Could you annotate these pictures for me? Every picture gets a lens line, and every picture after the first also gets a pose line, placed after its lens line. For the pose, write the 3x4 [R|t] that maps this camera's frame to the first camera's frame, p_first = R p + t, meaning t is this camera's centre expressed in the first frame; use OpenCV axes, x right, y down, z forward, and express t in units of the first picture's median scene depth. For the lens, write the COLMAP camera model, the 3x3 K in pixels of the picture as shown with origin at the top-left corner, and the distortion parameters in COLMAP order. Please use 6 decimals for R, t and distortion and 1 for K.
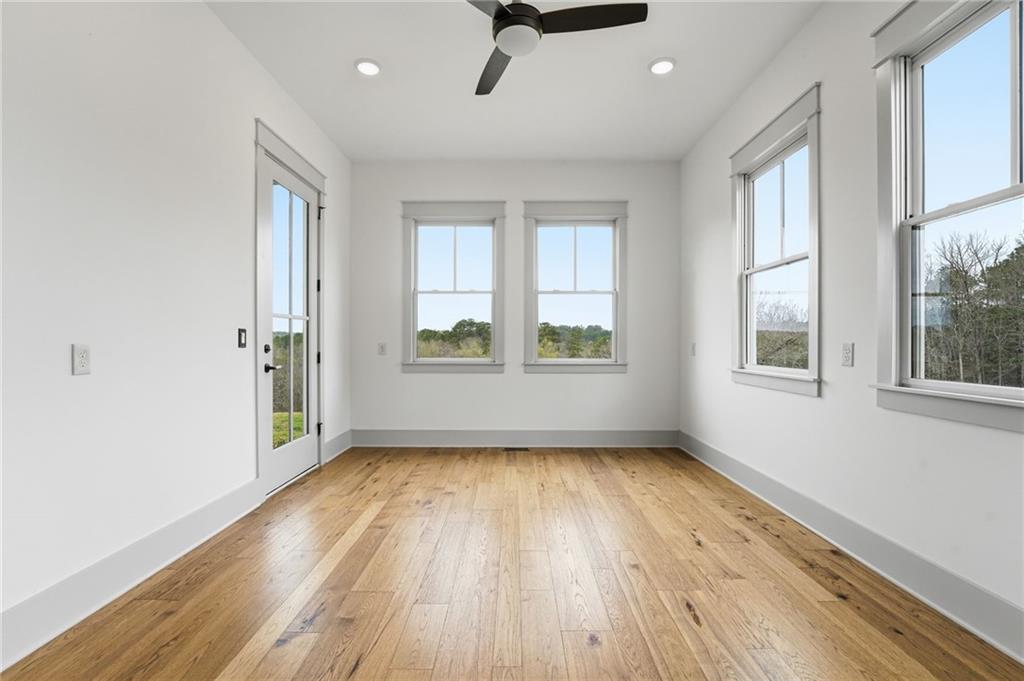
lens RADIAL K [[470.5, 0, 509.9], [0, 470.5, 342.7], [0, 0, 1]] dist [-0.009032, -0.000732]
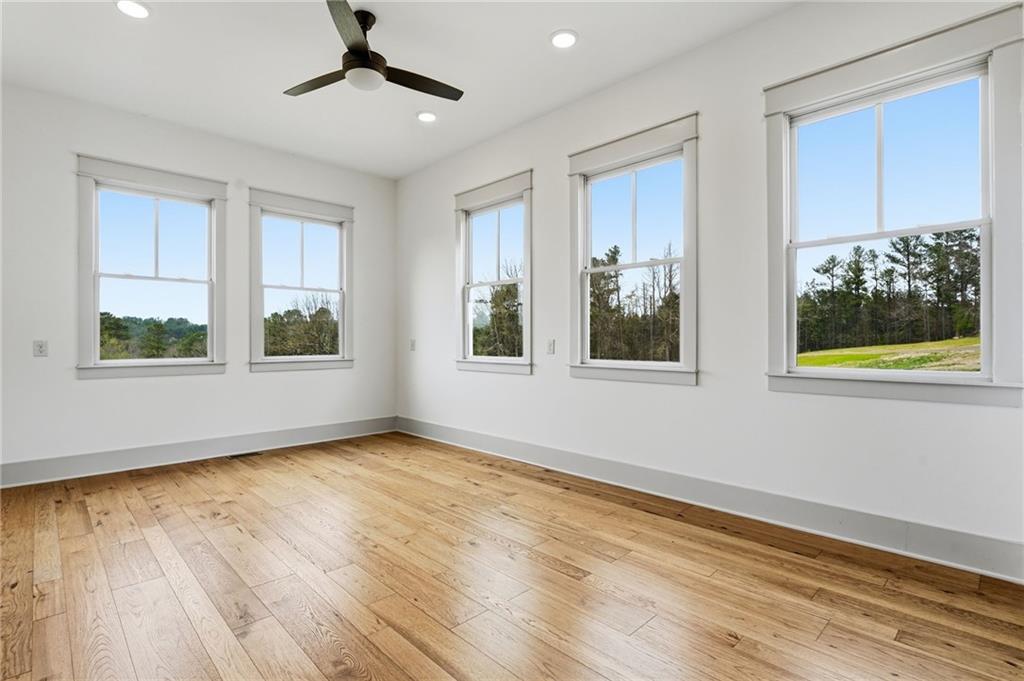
lens RADIAL K [[495.7, 0, 519.6], [0, 495.7, 341.4], [0, 0, 1]] dist [-0.023684, 0.001943]
pose [[0.703341, -0.004908, 0.710836, -0.384831], [0.001779, 0.999985, 0.005145, -0.000933], [-0.710851, -0.002354, 0.703339, -0.081959]]
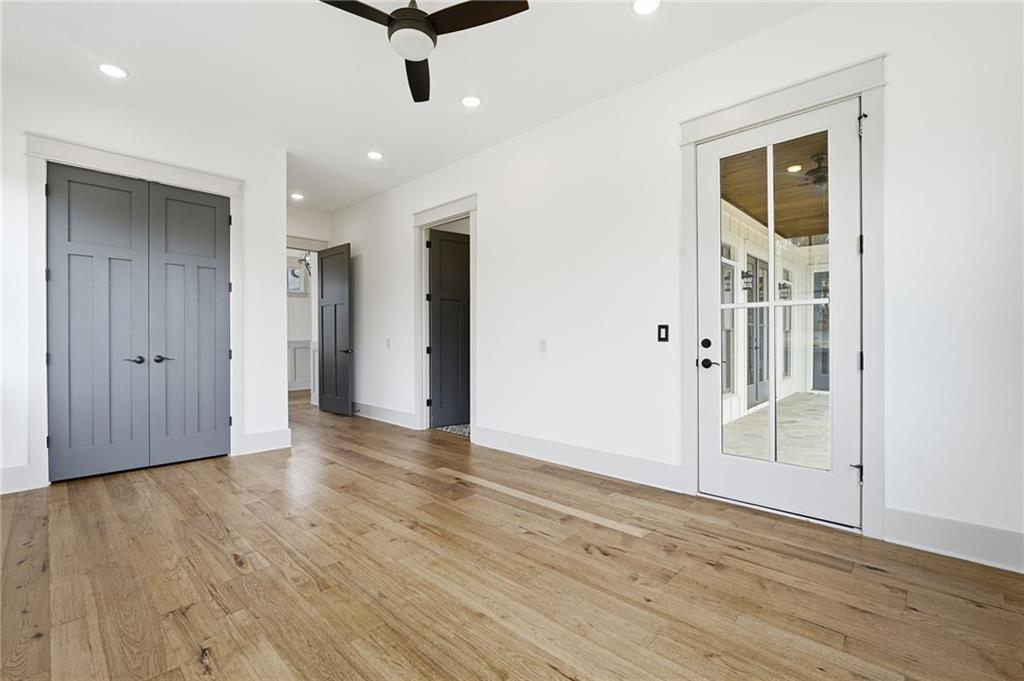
lens RADIAL K [[455.2, 0, 510.0], [0, 455.2, 338.3], [0, 0, 1]] dist [-0.011594, 0.002849]
pose [[-0.687831, 0.002737, -0.725866, 0.398354], [0.002511, 0.999996, 0.001391, -0.000088], [0.725867, -0.000866, -0.687835, 1.222266]]
